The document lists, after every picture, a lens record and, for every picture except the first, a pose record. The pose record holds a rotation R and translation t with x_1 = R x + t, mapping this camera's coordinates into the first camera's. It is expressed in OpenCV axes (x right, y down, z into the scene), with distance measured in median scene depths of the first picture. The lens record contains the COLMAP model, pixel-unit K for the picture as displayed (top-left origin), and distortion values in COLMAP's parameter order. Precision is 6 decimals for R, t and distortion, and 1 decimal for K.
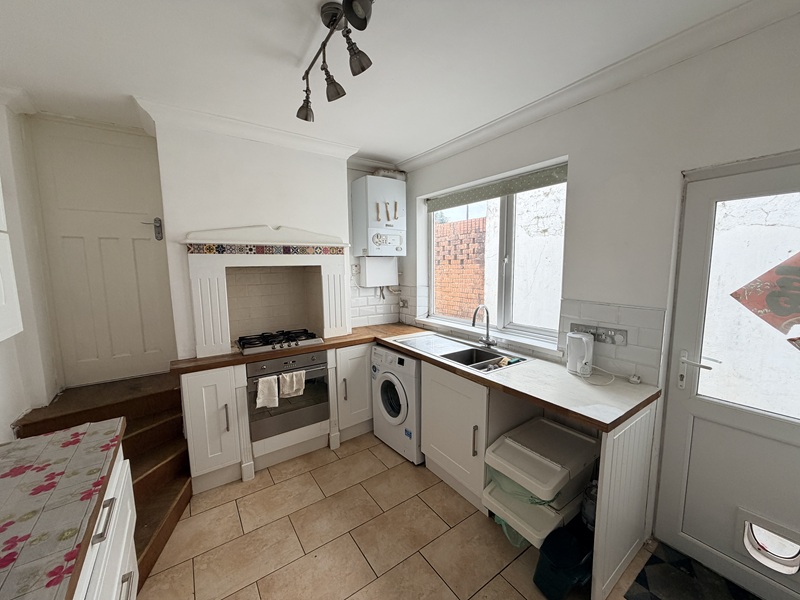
lens RADIAL K [[315.8, 0, 395.9], [0, 315.8, 302.1], [0, 0, 1]] dist [-0.001328, -0.000055]
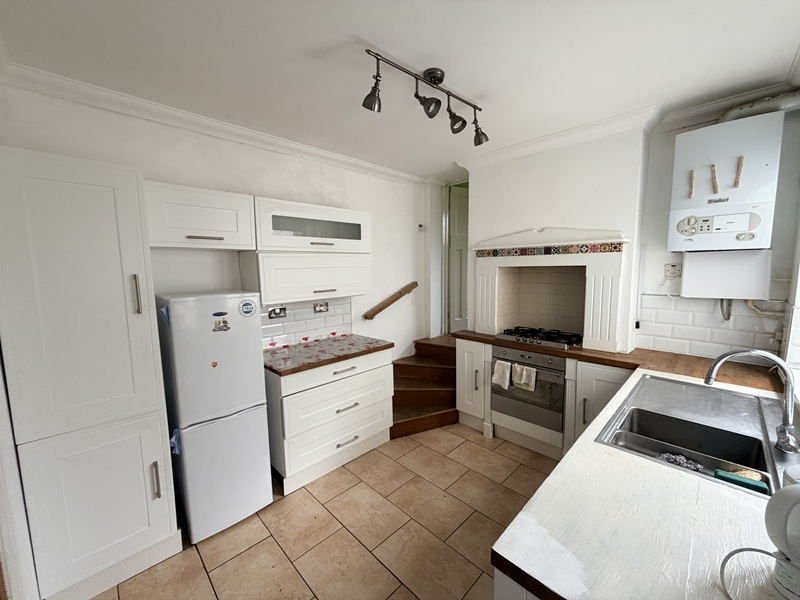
lens RADIAL K [[320.5, 0, 403.1], [0, 320.5, 301.2], [0, 0, 1]] dist [0.000124, 0.000031]
pose [[0.178849, 0.113577, -0.977299, 0.653231], [-0.103494, 0.989976, 0.096110, -0.058070], [0.978418, 0.083956, 0.188811, 0.386929]]
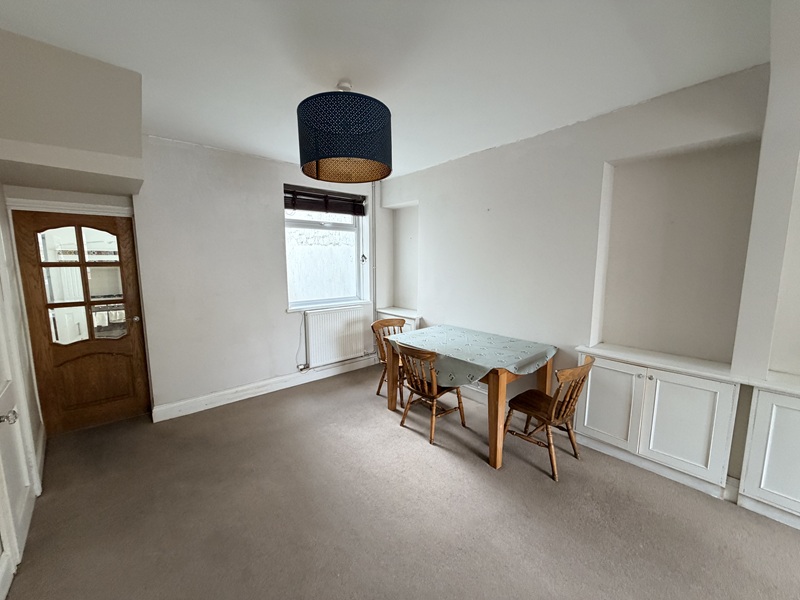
lens RADIAL K [[319.7, 0, 402.7], [0, 319.7, 300.3], [0, 0, 1]] dist [-0.002014, 0.000583]
pose [[0.994463, -0.004437, 0.104996, 1.427600], [0.003890, 0.999978, 0.005411, 0.150310], [-0.105017, -0.004973, 0.994458, -1.414396]]
